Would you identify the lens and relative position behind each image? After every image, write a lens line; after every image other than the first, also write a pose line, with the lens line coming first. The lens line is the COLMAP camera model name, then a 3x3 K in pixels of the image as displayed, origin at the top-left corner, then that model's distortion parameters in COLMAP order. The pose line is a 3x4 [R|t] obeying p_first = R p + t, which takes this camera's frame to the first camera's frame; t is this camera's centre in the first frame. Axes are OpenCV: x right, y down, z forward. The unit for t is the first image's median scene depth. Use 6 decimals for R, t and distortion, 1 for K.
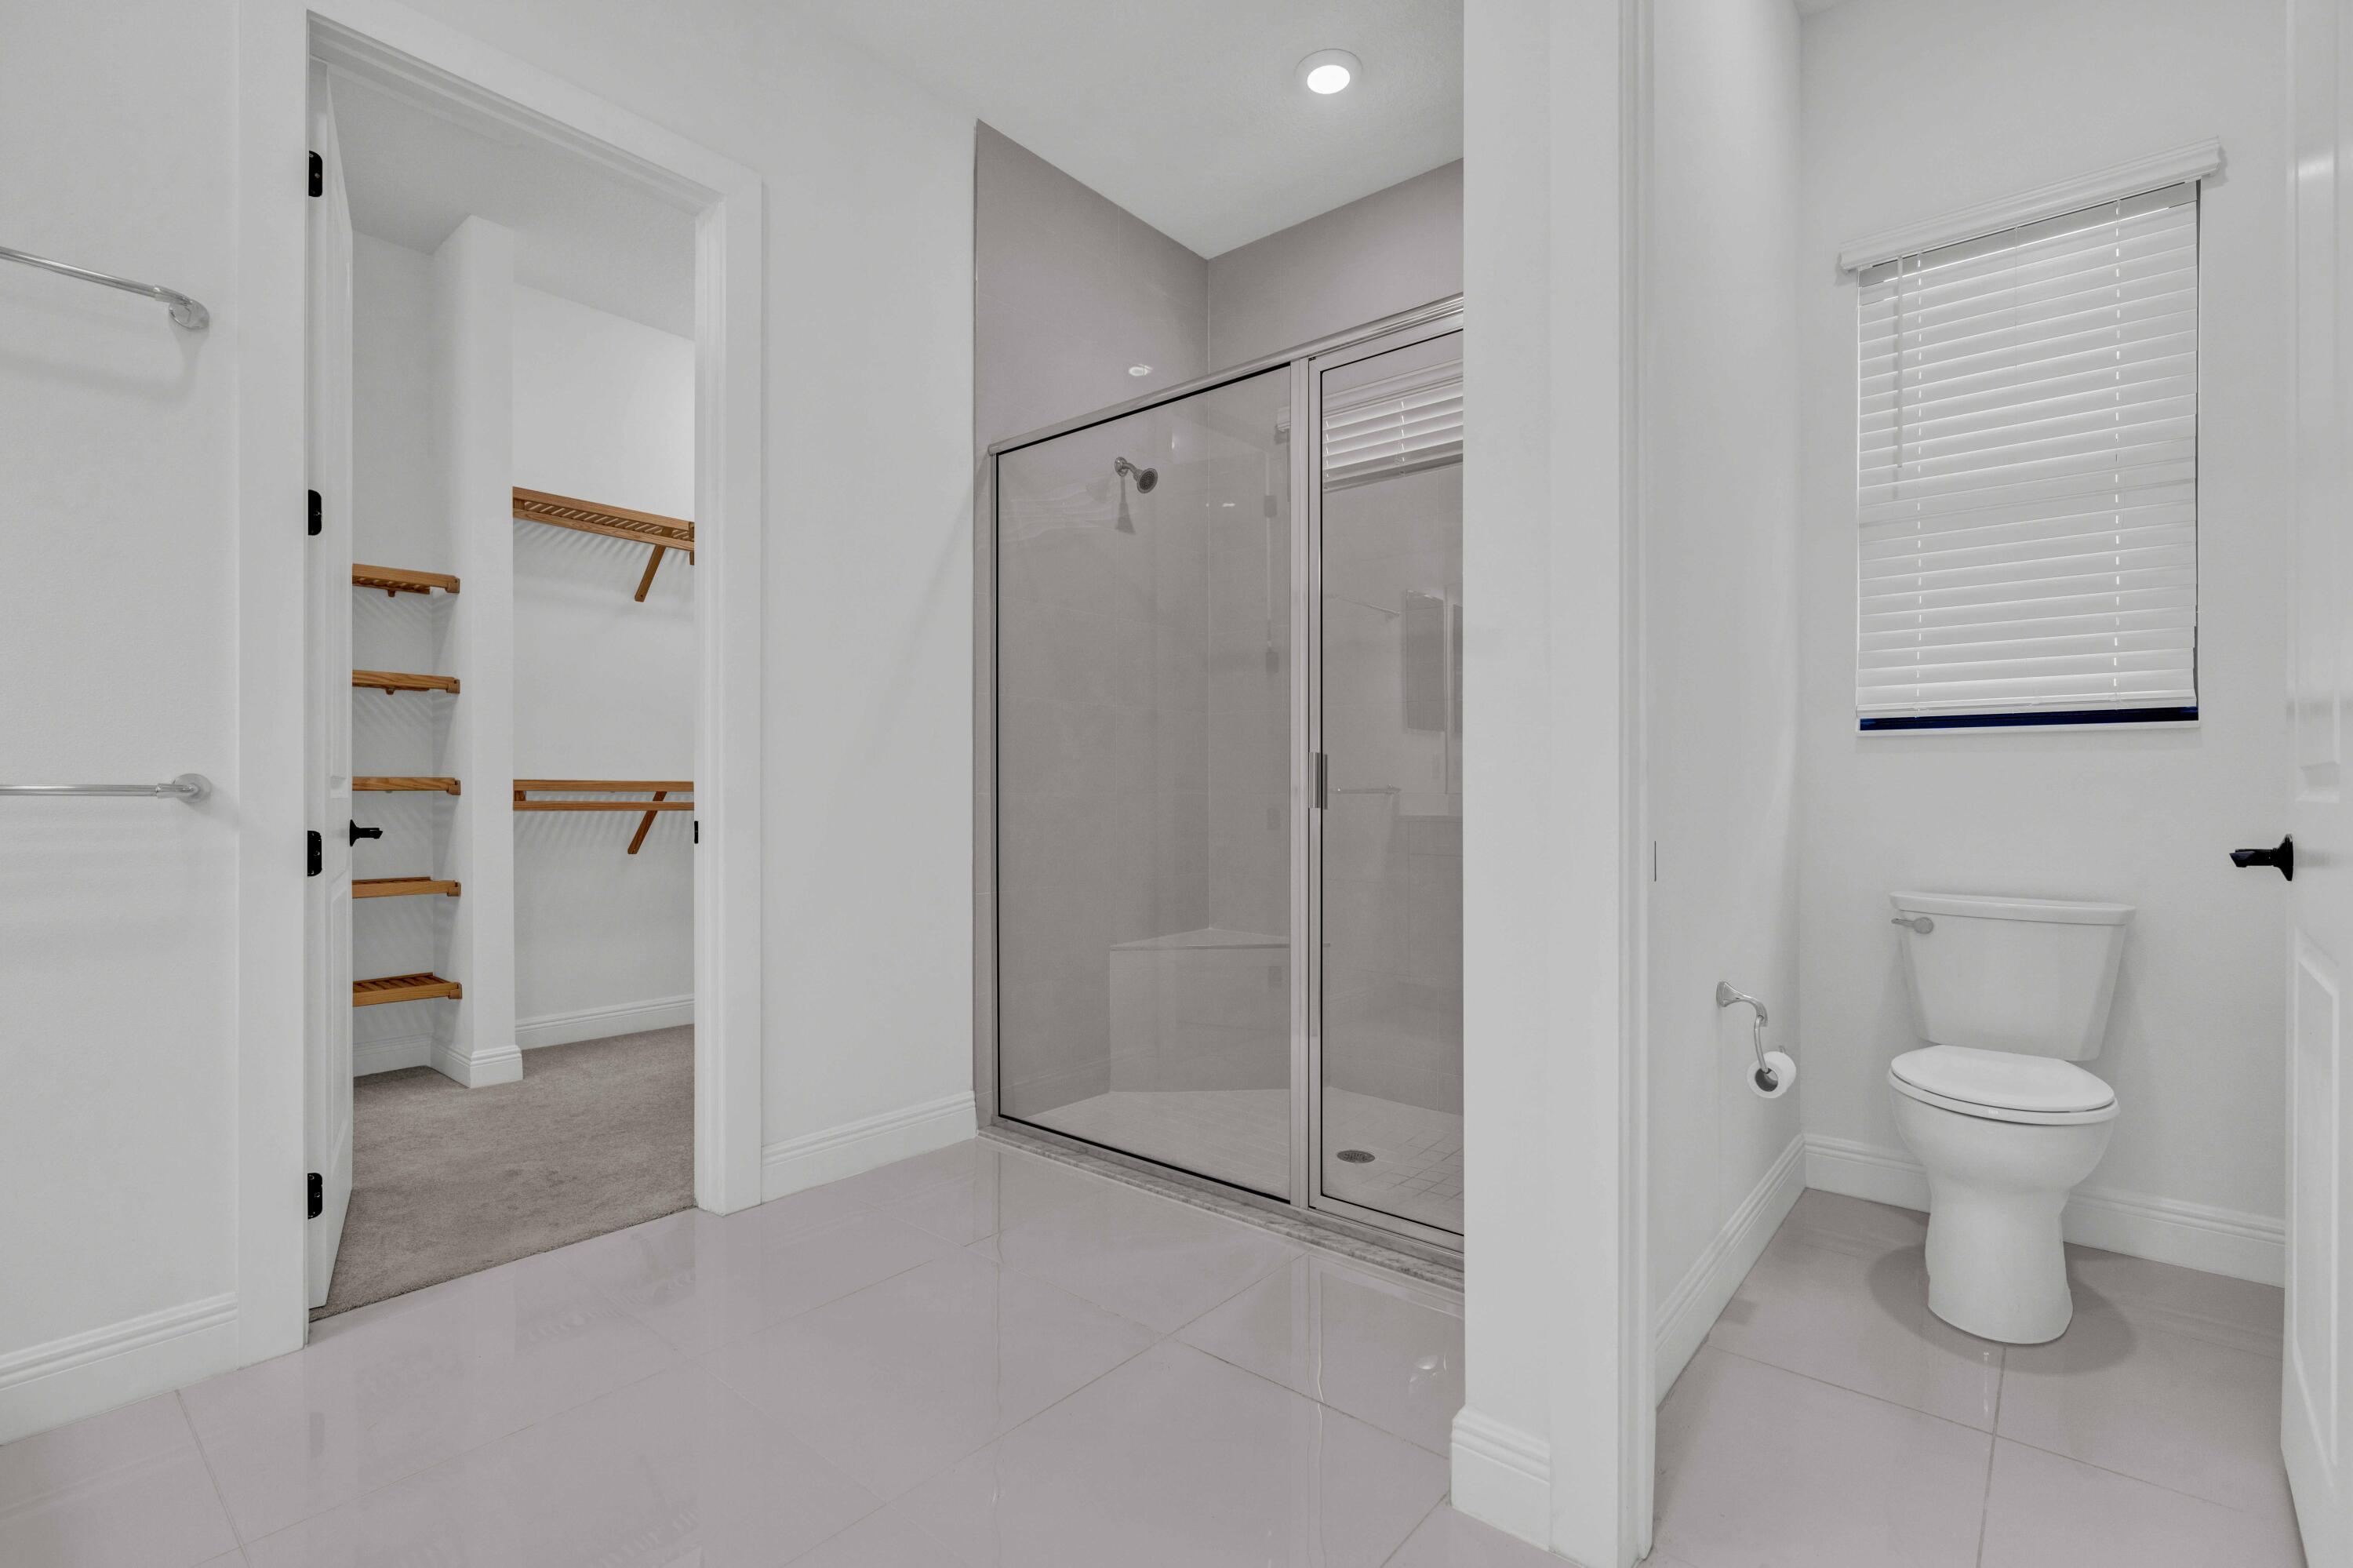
lens RADIAL K [[1064.7, 0, 1170.5], [0, 1064.7, 790.8], [0, 0, 1]] dist [0.000191, -0.000074]
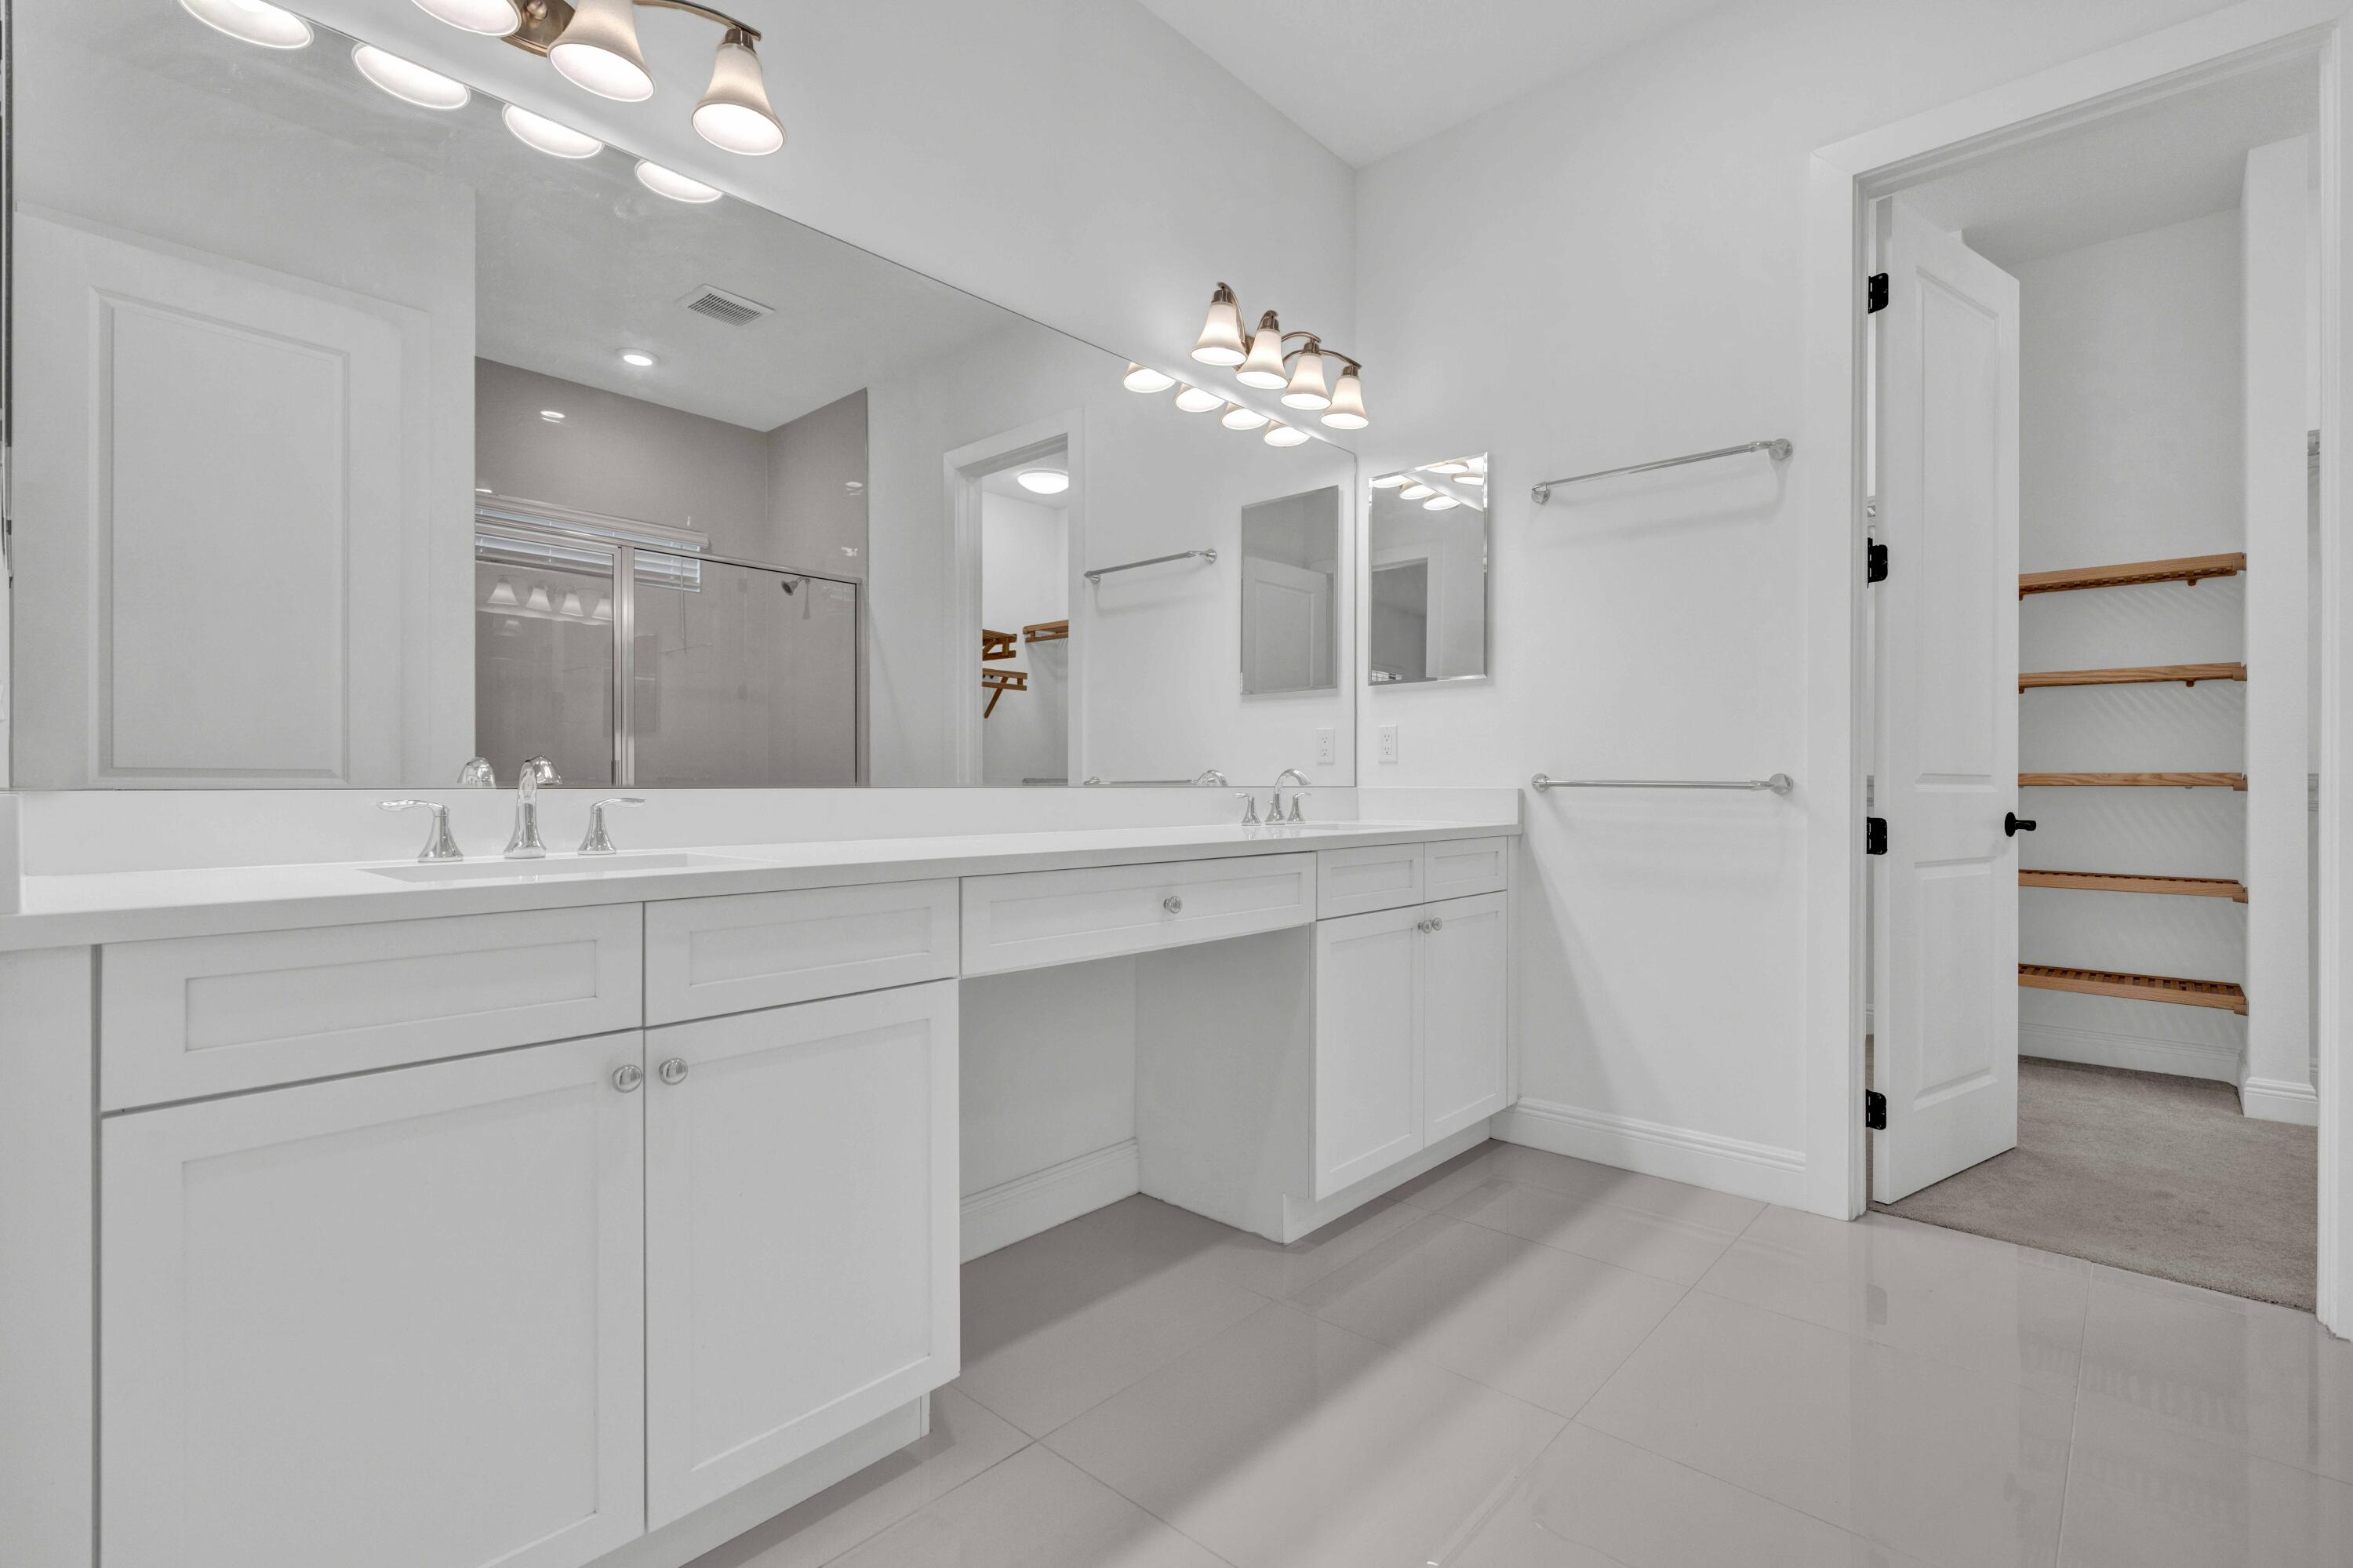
lens RADIAL K [[1098.5, 0, 1242.4], [0, 1098.5, 777.5], [0, 0, 1]] dist [-0.001589, -0.000478]
pose [[-0.009722, -0.004614, -0.999942, 0.394129], [-0.004032, 0.999981, -0.004575, -0.000629], [0.999945, 0.003987, -0.009741, 0.217803]]
